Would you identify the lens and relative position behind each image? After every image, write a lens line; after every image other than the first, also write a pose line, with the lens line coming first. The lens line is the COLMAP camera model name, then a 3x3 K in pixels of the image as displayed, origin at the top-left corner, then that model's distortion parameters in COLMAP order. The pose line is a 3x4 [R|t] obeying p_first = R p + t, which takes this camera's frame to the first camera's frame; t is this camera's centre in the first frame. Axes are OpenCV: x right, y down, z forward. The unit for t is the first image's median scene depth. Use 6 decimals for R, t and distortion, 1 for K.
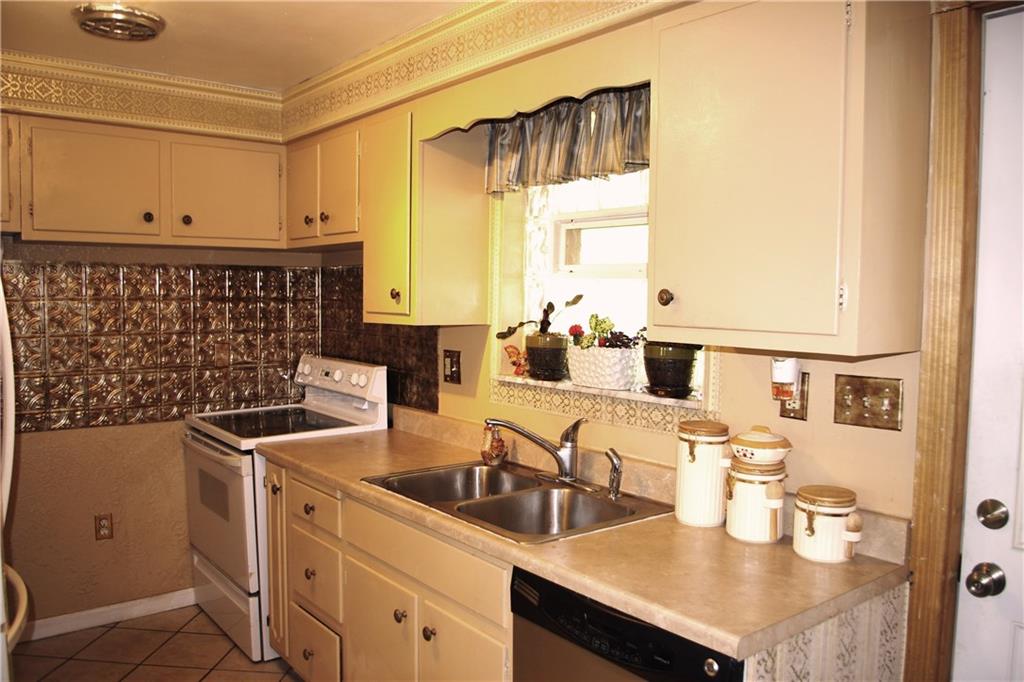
lens RADIAL K [[802.3, 0, 511.5], [0, 802.3, 345.2], [0, 0, 1]] dist [-0.102929, 0.054820]
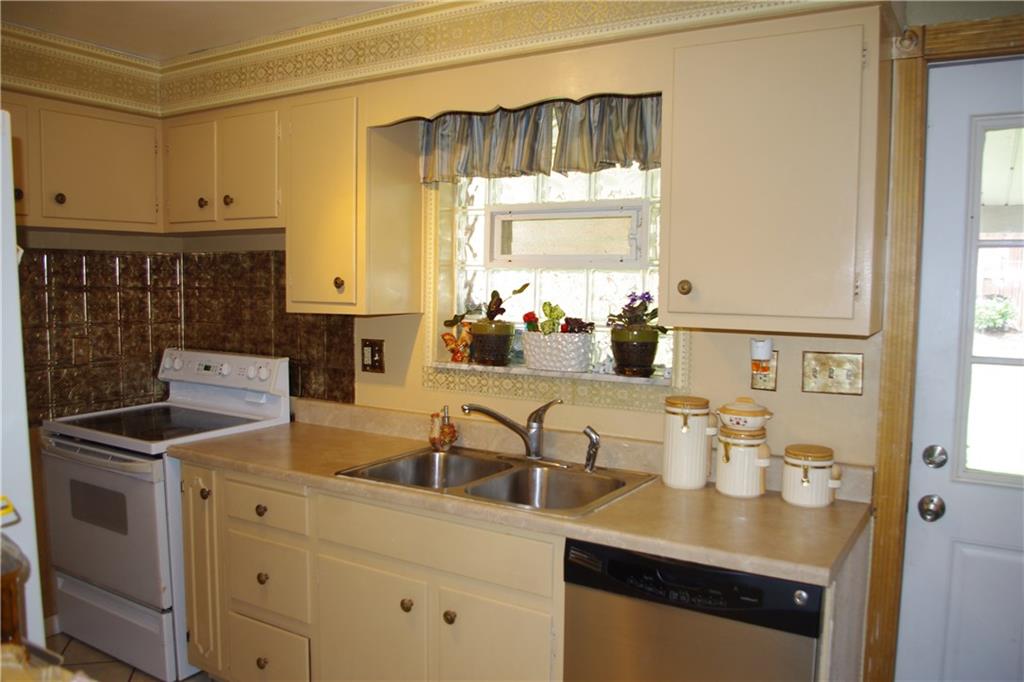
lens RADIAL K [[802.3, 0, 511.5], [0, 802.3, 345.2], [0, 0, 1]] dist [-0.102929, 0.054820]
pose [[0.941409, -0.025936, 0.336267, -0.280485], [0.019828, 0.999570, 0.021586, -0.004782], [-0.336682, -0.013654, 0.941519, 0.013241]]
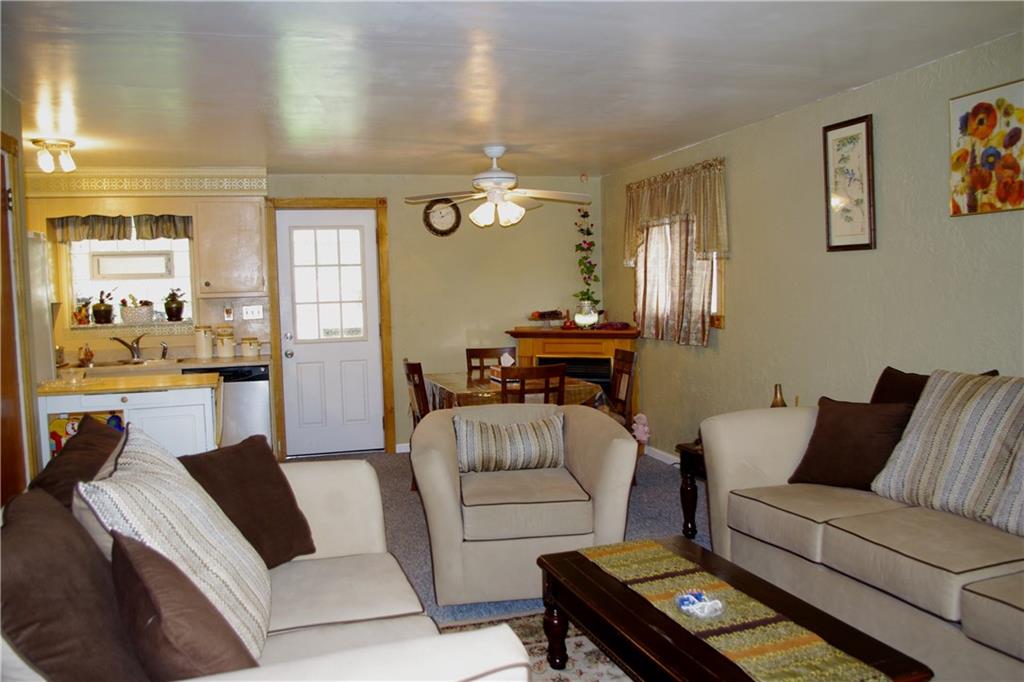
lens RADIAL K [[802.3, 0, 511.5], [0, 802.3, 345.2], [0, 0, 1]] dist [-0.102929, 0.054820]
pose [[0.379264, -0.087916, 0.921103, -1.590361], [0.089622, 0.994286, 0.057999, 0.077788], [-0.920938, 0.060554, 0.384976, -0.947542]]
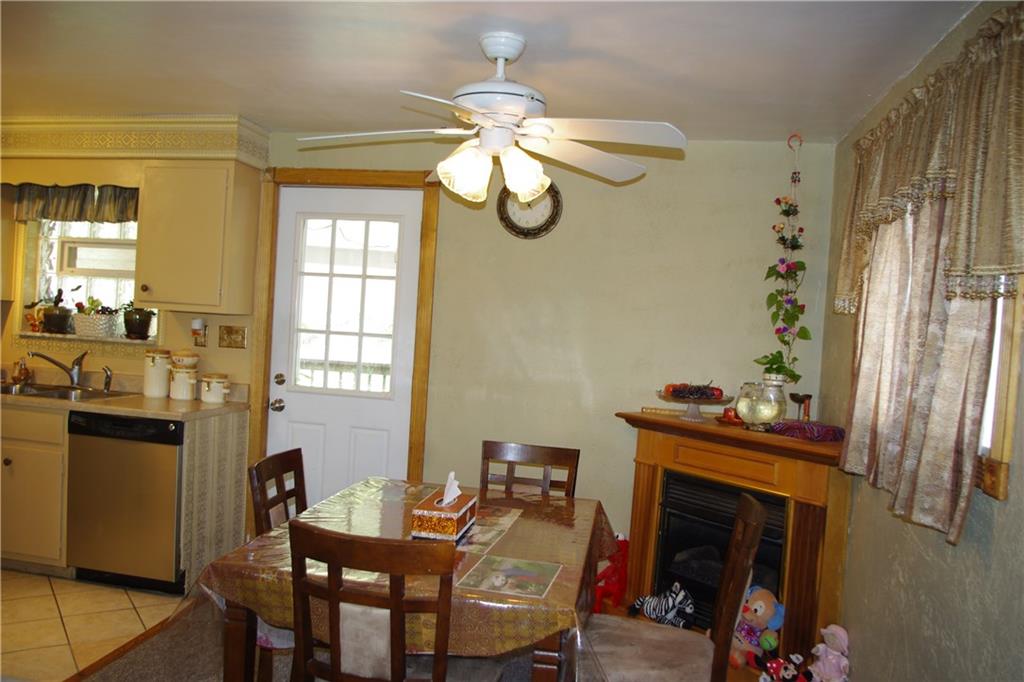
lens RADIAL K [[802.3, 0, 511.5], [0, 802.3, 345.2], [0, 0, 1]] dist [-0.102929, 0.054820]
pose [[0.747995, 0.014545, 0.663545, -0.331887], [-0.008609, 0.999888, -0.012214, 0.078829], [-0.663649, 0.003423, 0.748037, -0.886088]]
